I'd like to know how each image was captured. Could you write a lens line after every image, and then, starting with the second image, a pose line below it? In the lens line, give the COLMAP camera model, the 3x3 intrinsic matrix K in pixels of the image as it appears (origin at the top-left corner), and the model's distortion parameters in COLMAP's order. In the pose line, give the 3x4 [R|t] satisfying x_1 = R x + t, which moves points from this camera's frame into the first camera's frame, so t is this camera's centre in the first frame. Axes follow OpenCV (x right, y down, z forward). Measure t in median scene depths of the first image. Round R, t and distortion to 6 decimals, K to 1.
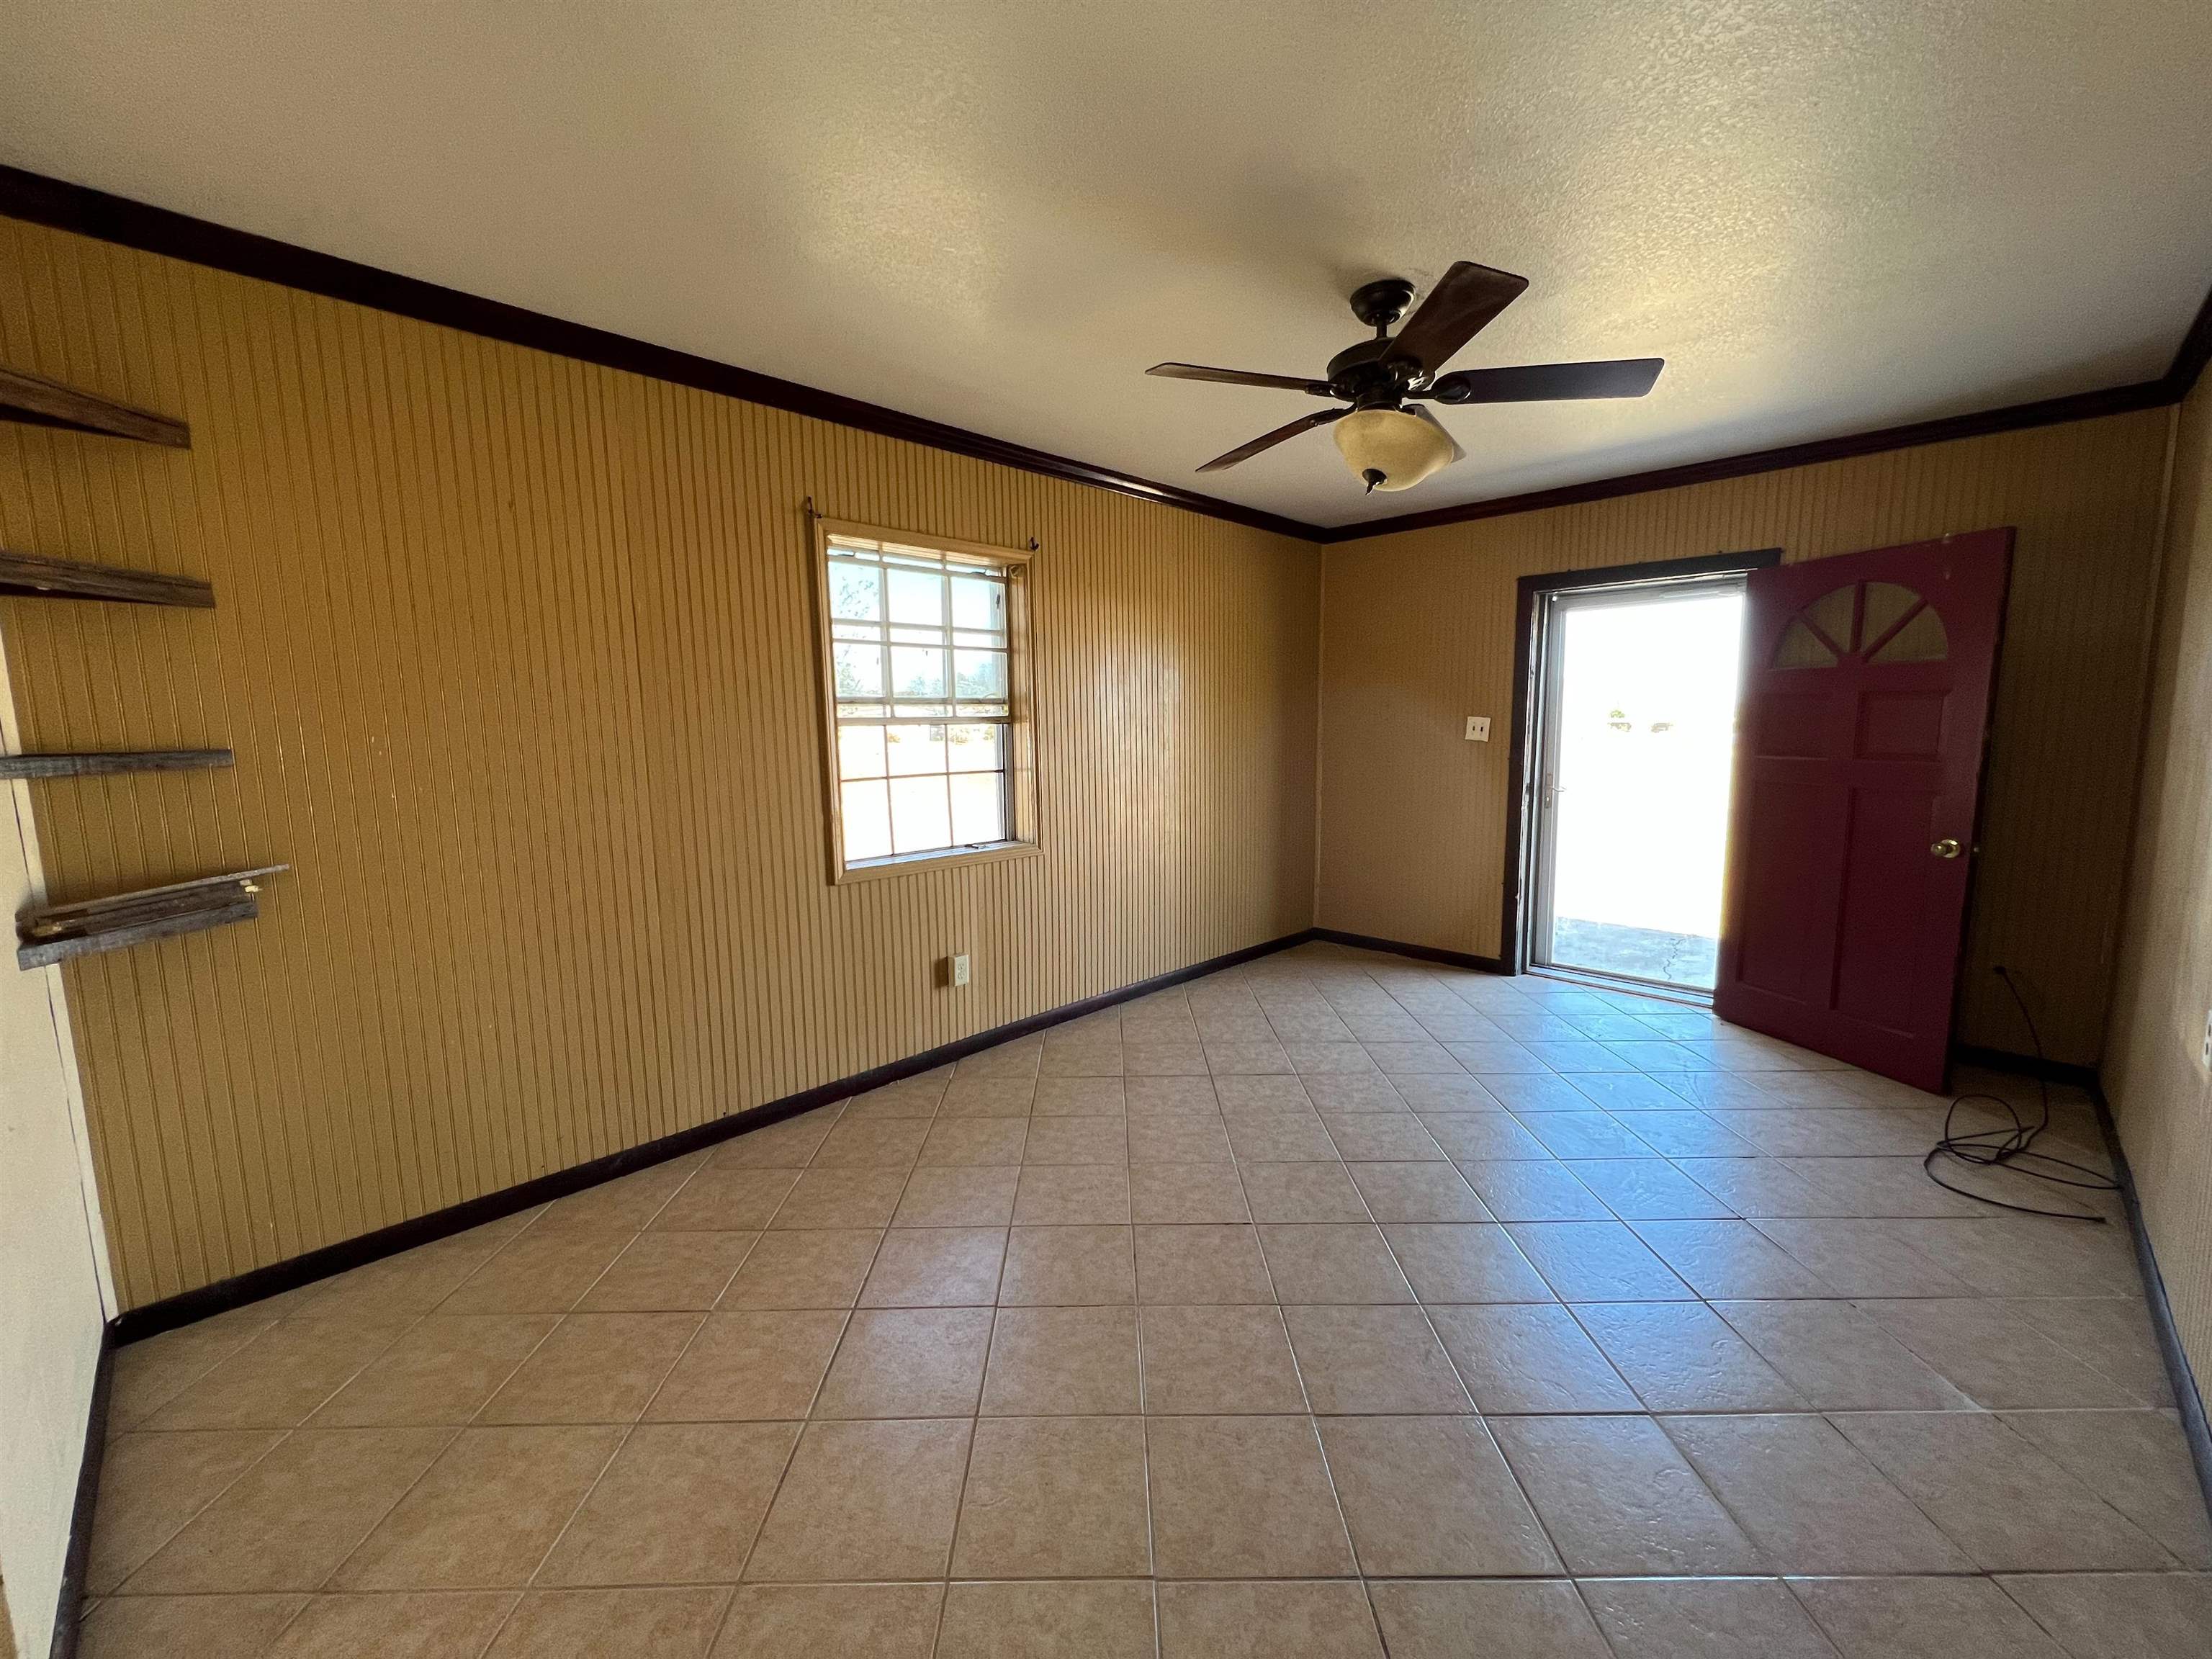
lens RADIAL K [[884.5, 0, 1115.8], [0, 884.5, 824.5], [0, 0, 1]] dist [0.016063, -0.000005]
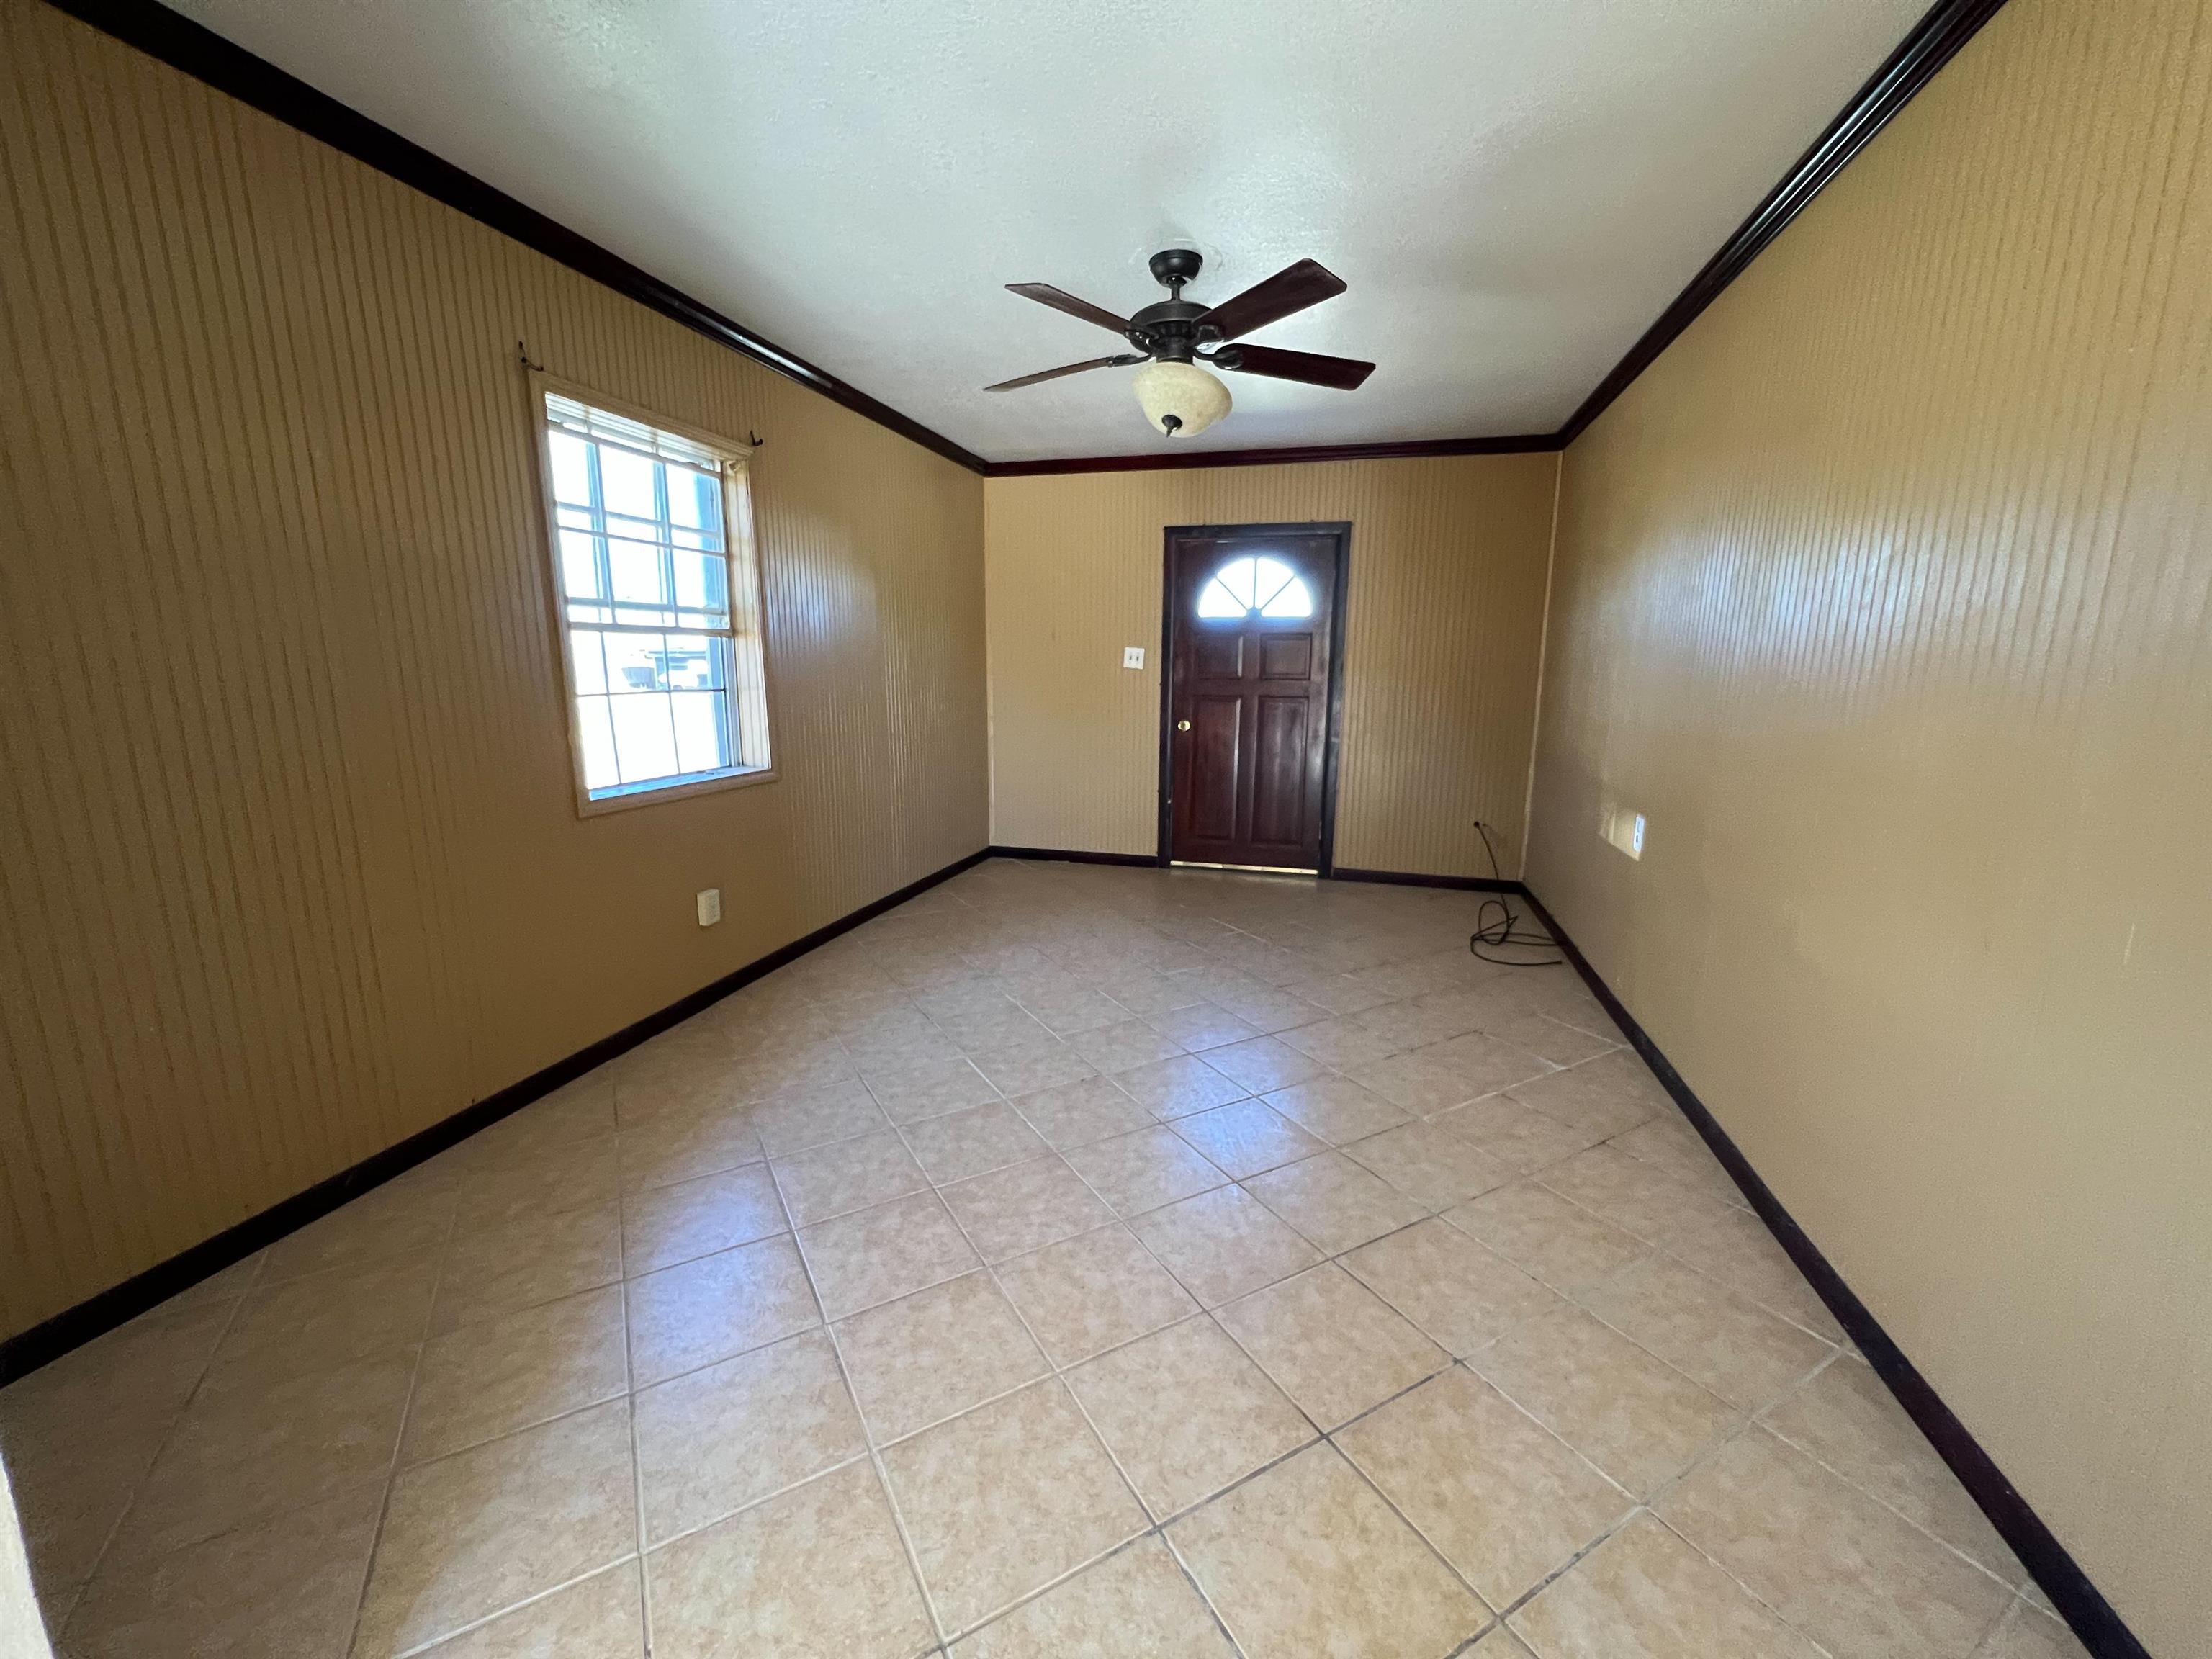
lens RADIAL K [[886.1, 0, 1106.0], [0, 886.1, 829.5], [0, 0, 1]] dist [-0.000908, -0.000360]
pose [[0.873527, -0.071525, 0.481493, -0.266761], [0.037065, 0.996048, 0.080719, 0.026826], [-0.485363, -0.052664, 0.872725, 0.008526]]
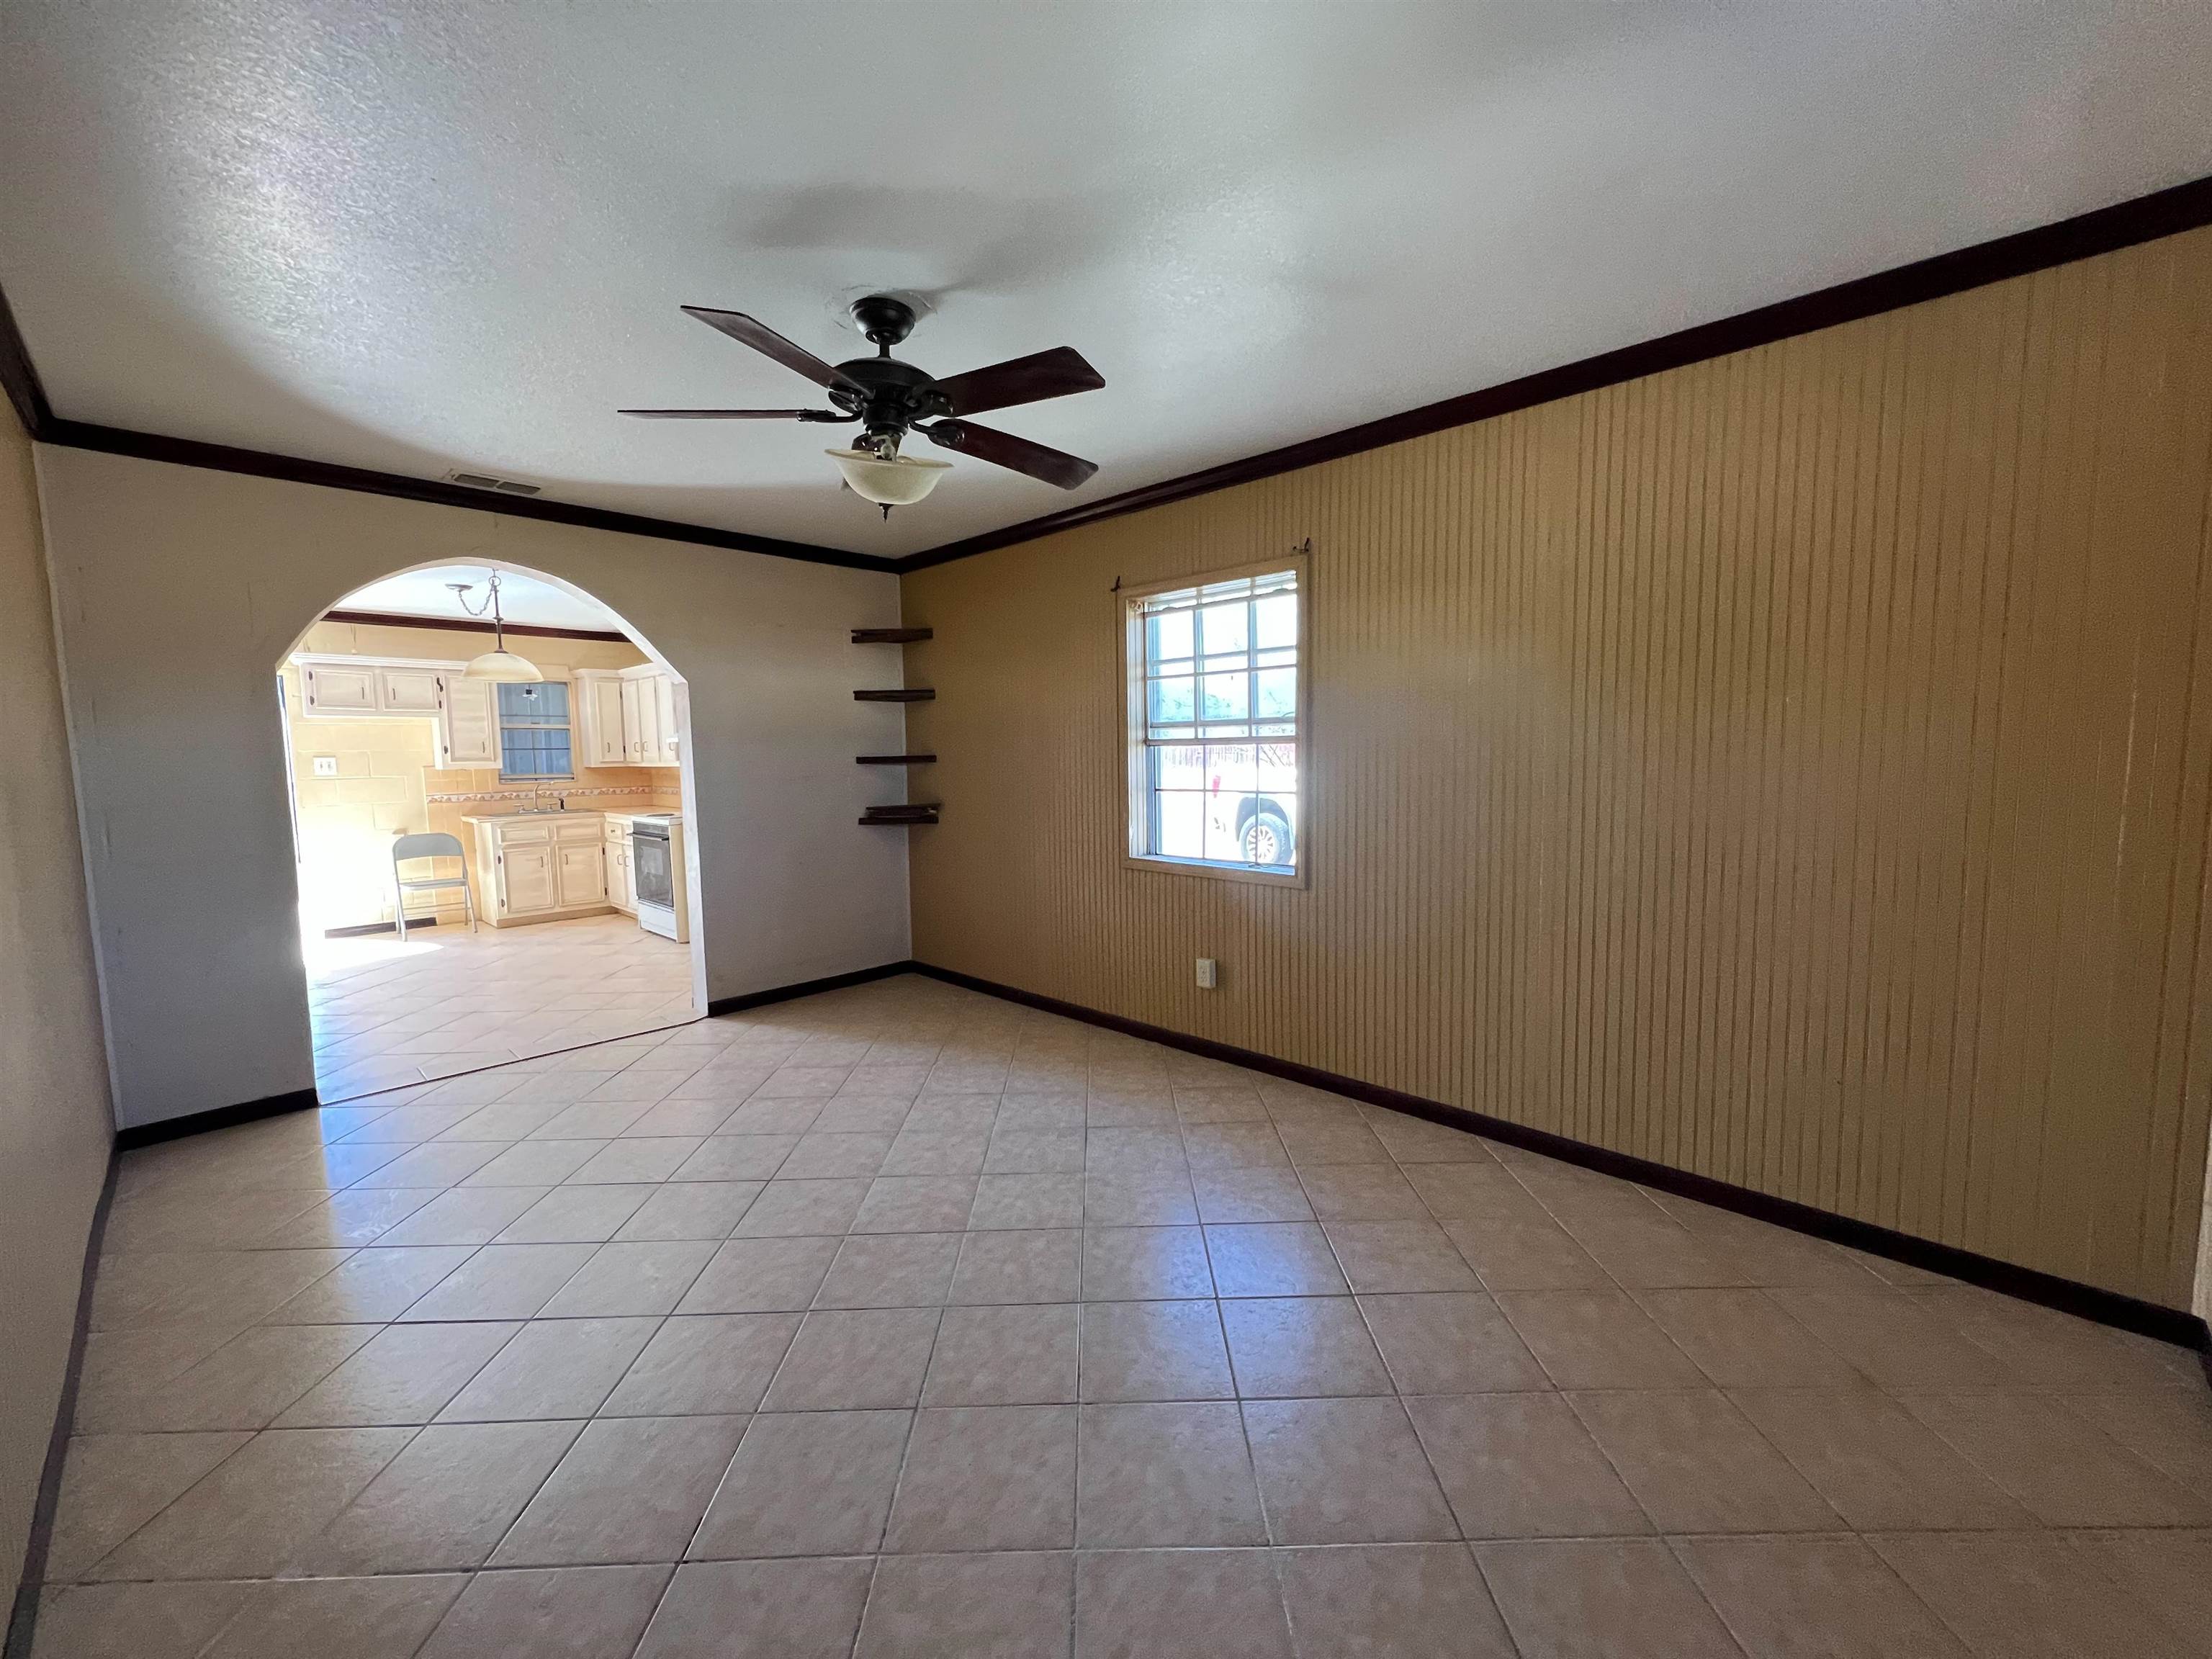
lens RADIAL K [[886.1, 0, 1106.0], [0, 886.1, 829.5], [0, 0, 1]] dist [-0.000908, -0.000360]
pose [[-0.007792, 0.106489, -0.994283, 0.909883], [-0.104931, 0.988737, 0.106718, -0.114755], [0.994449, 0.105162, 0.003470, 0.898123]]
